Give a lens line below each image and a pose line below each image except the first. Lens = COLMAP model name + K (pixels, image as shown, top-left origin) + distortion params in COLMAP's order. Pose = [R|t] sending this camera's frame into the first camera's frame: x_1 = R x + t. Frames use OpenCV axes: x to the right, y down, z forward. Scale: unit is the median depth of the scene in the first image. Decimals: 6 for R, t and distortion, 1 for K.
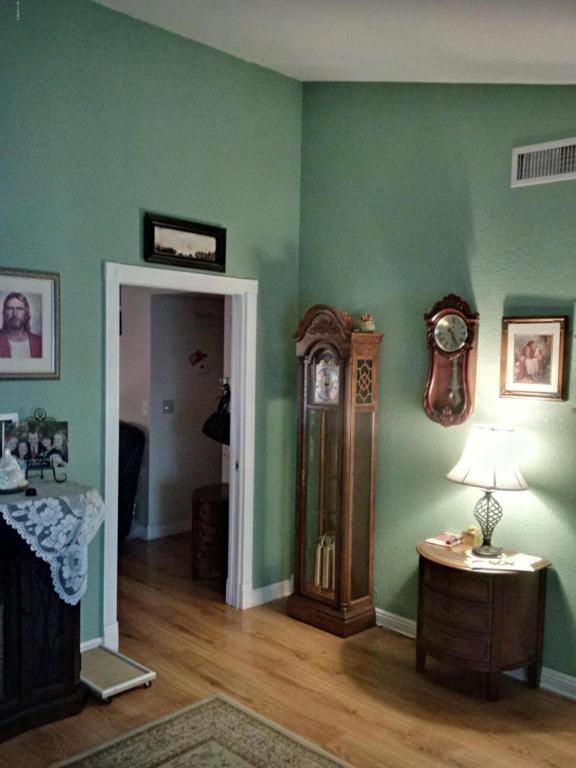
lens RADIAL K [[687.6, 0, 288.4], [0, 687.6, 395.1], [0, 0, 1]] dist [0.074012, -0.157417]
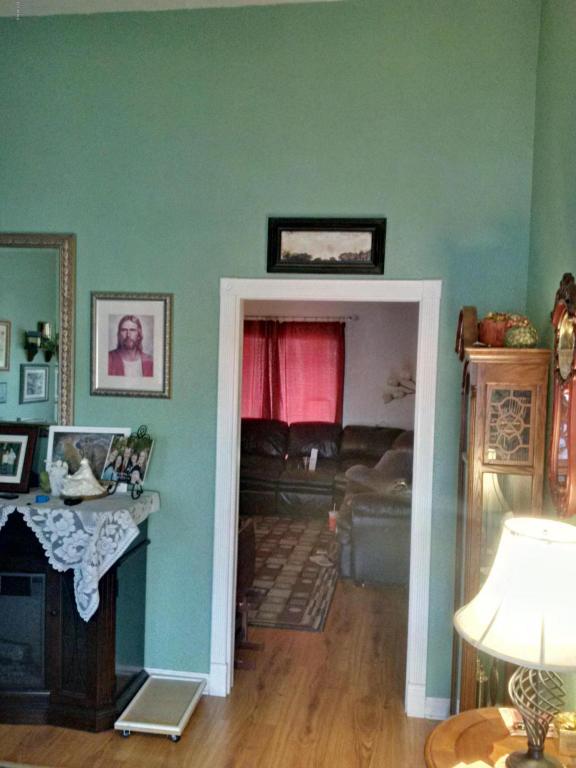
lens RADIAL K [[687.6, 0, 291.2], [0, 687.6, 388.6], [0, 0, 1]] dist [0.074012, -0.157417]
pose [[0.595061, 0.031448, -0.803065, 0.584392], [-0.065352, 0.997818, -0.009350, -0.039072], [0.801019, 0.058046, 0.595818, 0.541589]]
